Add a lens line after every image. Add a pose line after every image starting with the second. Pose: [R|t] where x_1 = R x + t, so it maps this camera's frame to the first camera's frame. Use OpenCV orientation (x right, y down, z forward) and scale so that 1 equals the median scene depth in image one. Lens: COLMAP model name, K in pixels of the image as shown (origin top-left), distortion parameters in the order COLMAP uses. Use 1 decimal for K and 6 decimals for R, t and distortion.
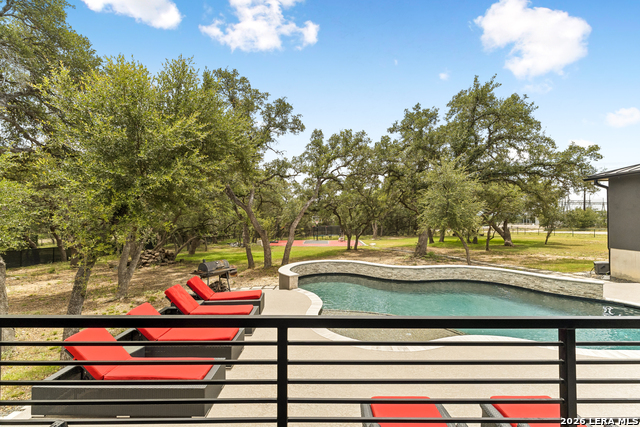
lens RADIAL K [[290.9, 0, 320.3], [0, 290.9, 211.5], [0, 0, 1]] dist [-0.000381, 0.000122]
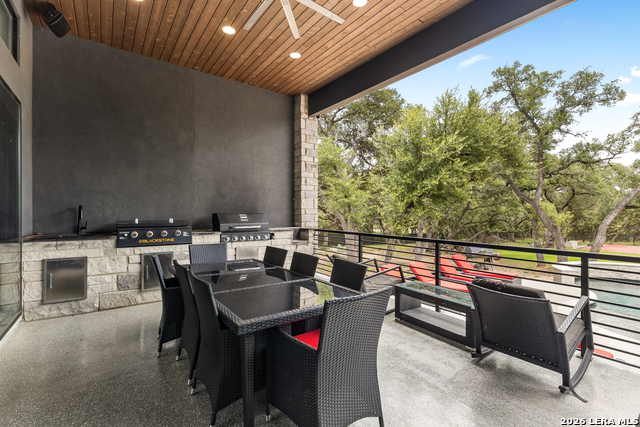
lens RADIAL K [[290.9, 0, 320.0], [0, 290.9, 213.0], [0, 0, 1]] dist [-0.000381, 0.000122]
pose [[0.580407, 0.000694, -0.814326, 0.106182], [0.011898, 0.999886, 0.009333, 0.006517], [0.814240, -0.015105, 0.580332, -0.105609]]
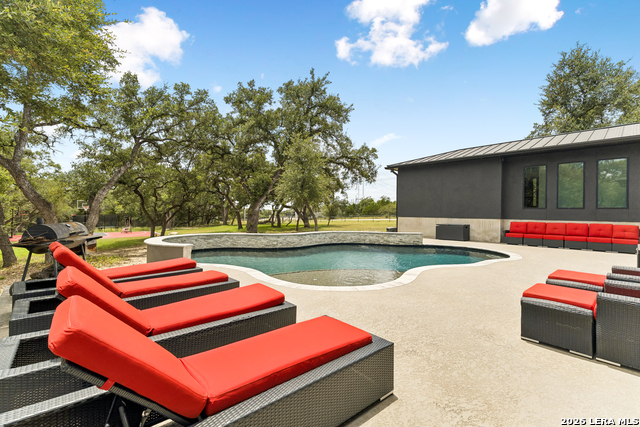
lens RADIAL K [[290.9, 0, 319.2], [0, 290.9, 213.5], [0, 0, 1]] dist [-0.000381, 0.000122]
pose [[0.740539, 0.004836, 0.671996, -0.172426], [-0.021527, 0.999632, 0.016529, 0.062237], [-0.671669, -0.026706, 0.740370, 0.129551]]
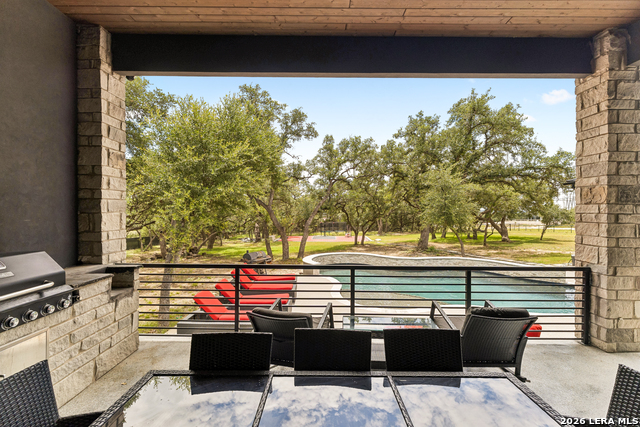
lens RADIAL K [[290.9, 0, 321.6], [0, 290.9, 212.7], [0, 0, 1]] dist [-0.000381, 0.000122]
pose [[0.999940, 0.000701, -0.010944, -0.028511], [-0.000509, 0.999846, 0.017542, -0.010224], [0.010954, -0.017536, 0.999786, -0.114367]]
